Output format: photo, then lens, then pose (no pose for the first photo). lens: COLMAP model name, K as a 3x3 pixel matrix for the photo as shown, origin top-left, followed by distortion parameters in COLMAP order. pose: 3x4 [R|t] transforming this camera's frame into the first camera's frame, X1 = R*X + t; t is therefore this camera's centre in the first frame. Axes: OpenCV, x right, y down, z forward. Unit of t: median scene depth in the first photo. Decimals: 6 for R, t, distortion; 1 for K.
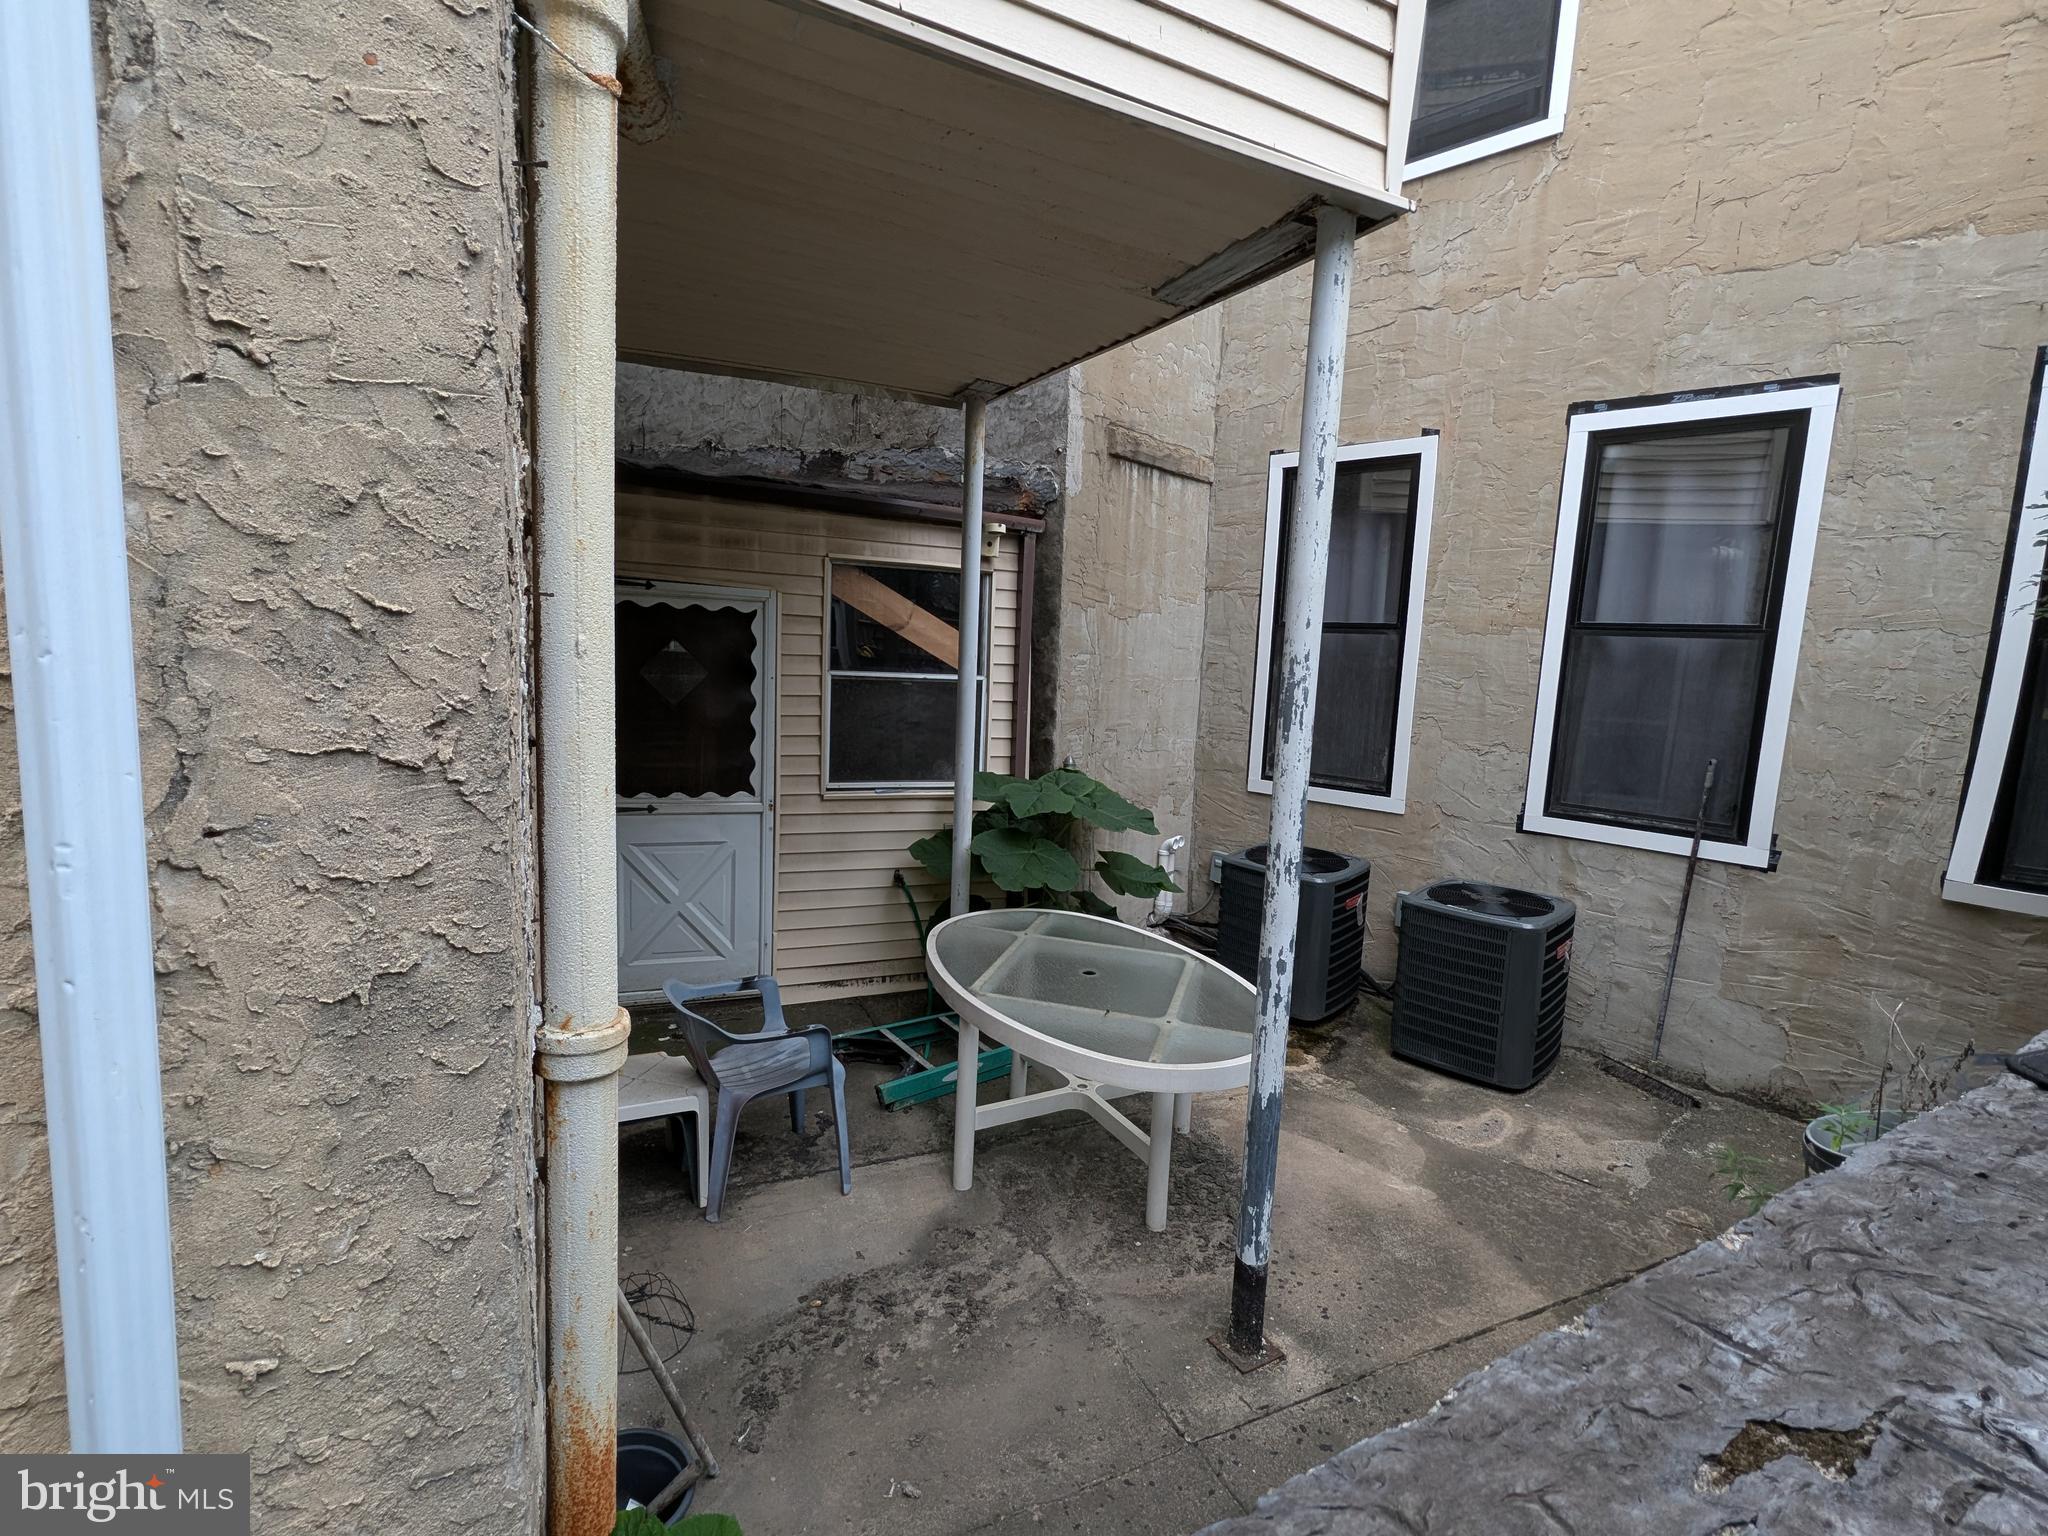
lens RADIAL K [[977.1, 0, 1015.1], [0, 977.1, 775.6], [0, 0, 1]] dist [-0.002385, -0.000601]
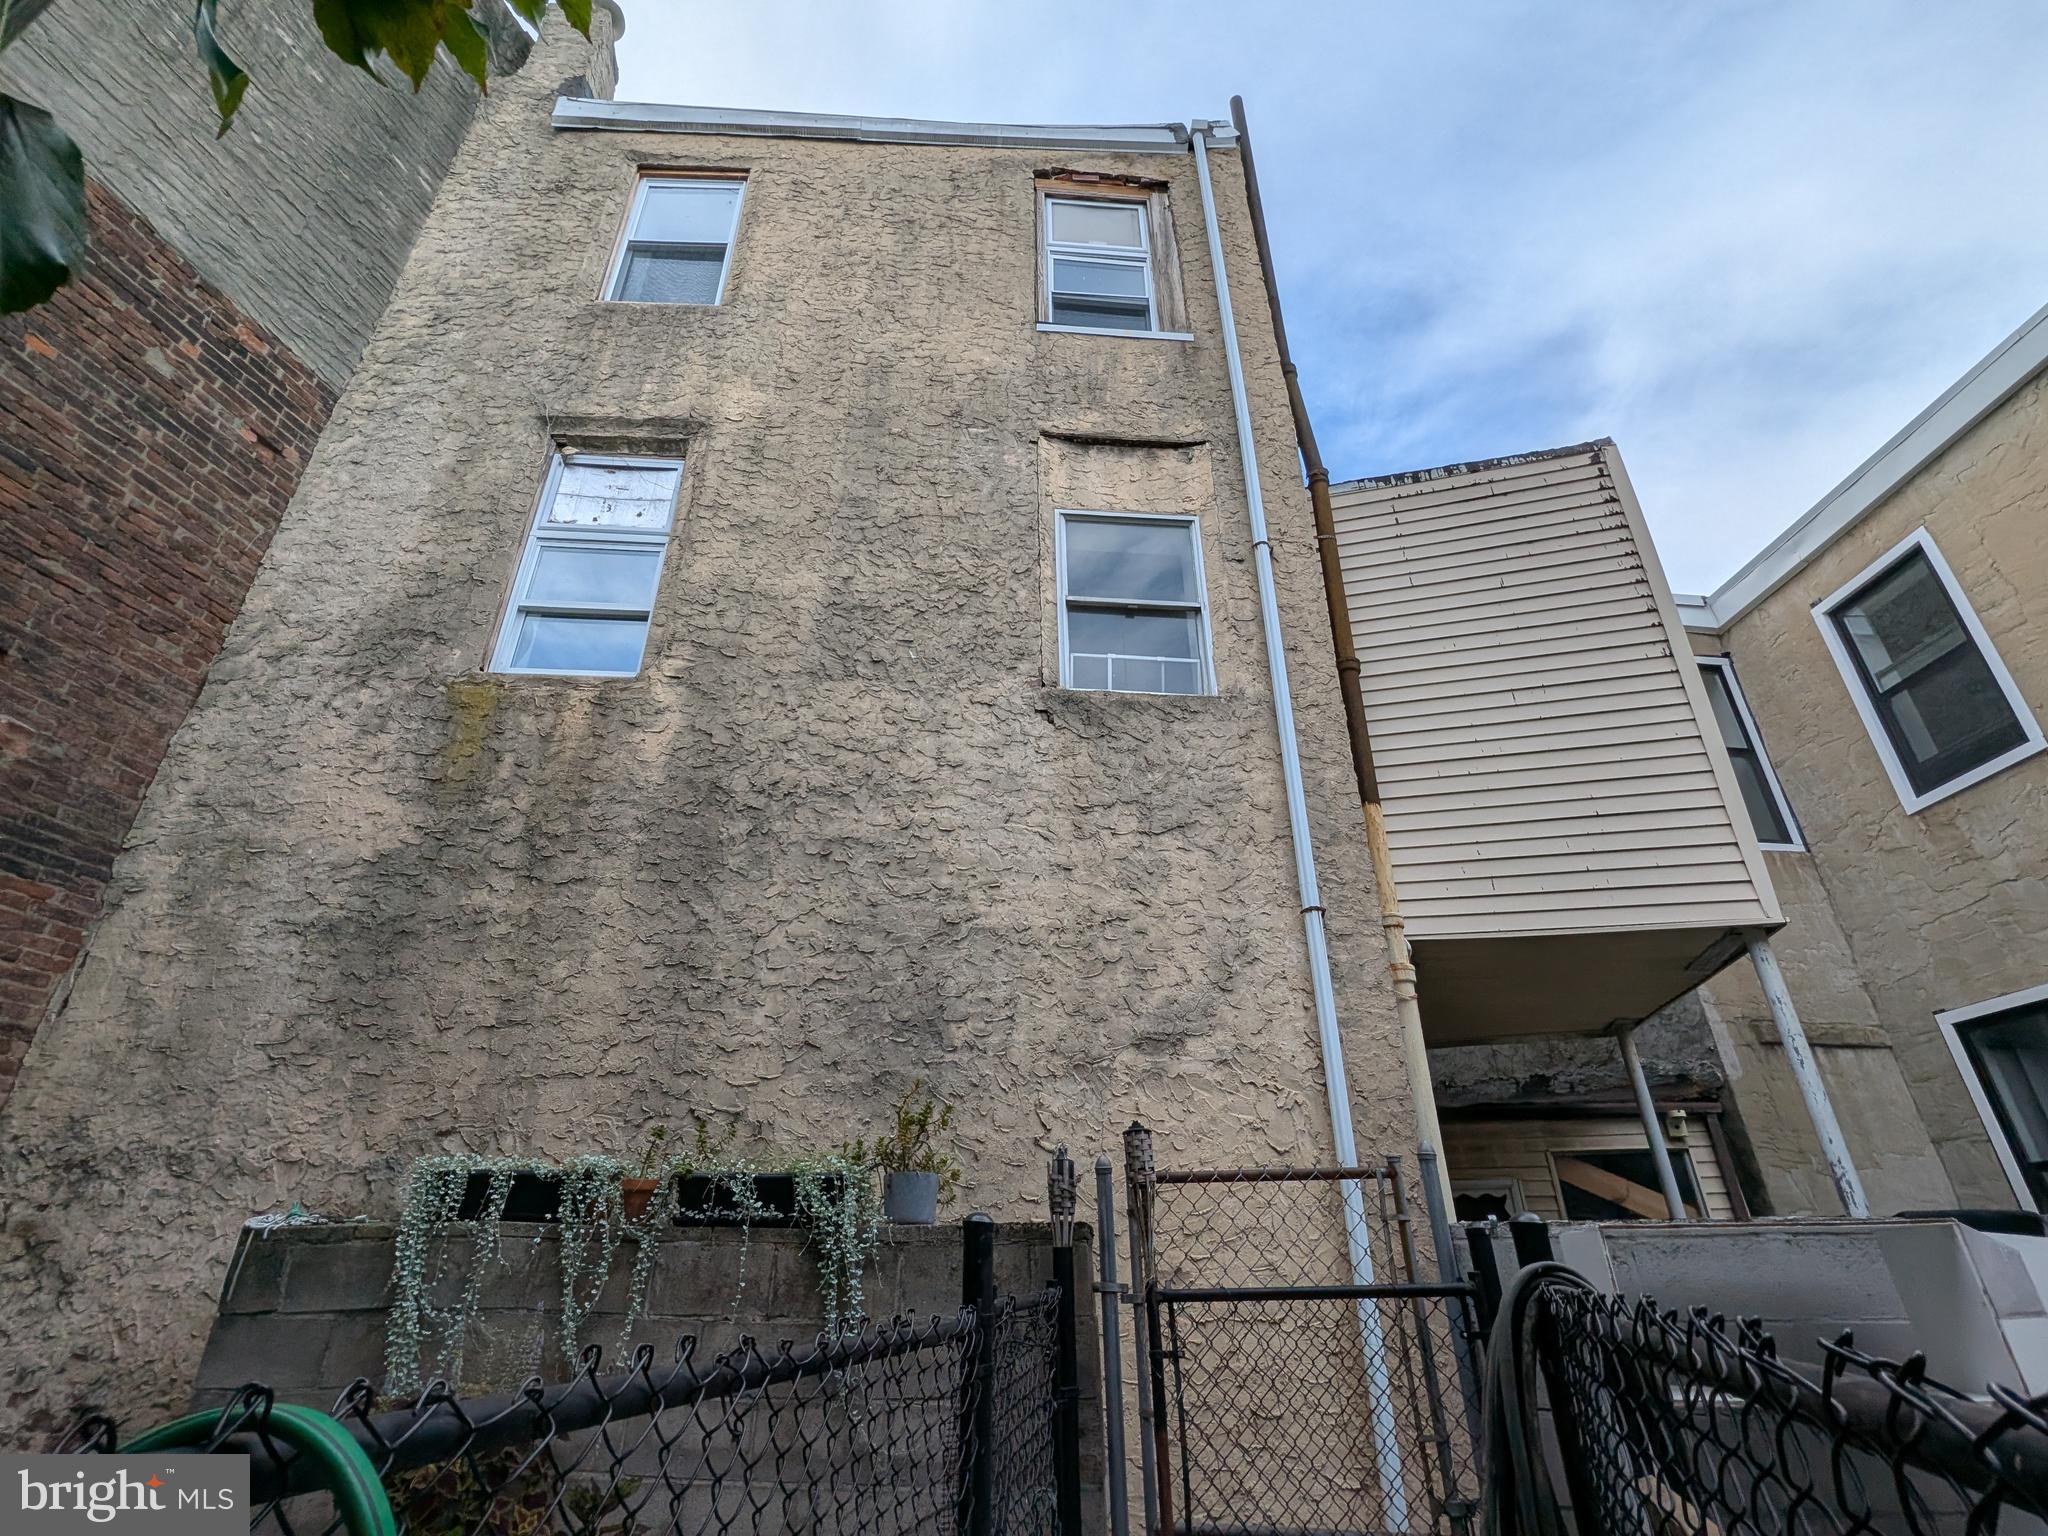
lens RADIAL K [[977.1, 0, 1015.1], [0, 977.1, 775.6], [0, 0, 1]] dist [-0.002385, -0.000601]
pose [[0.769242, -0.337267, -0.542696, 0.165292], [-0.048515, 0.816063, -0.575923, 0.184548], [0.637114, 0.469353, 0.611387, -0.621037]]
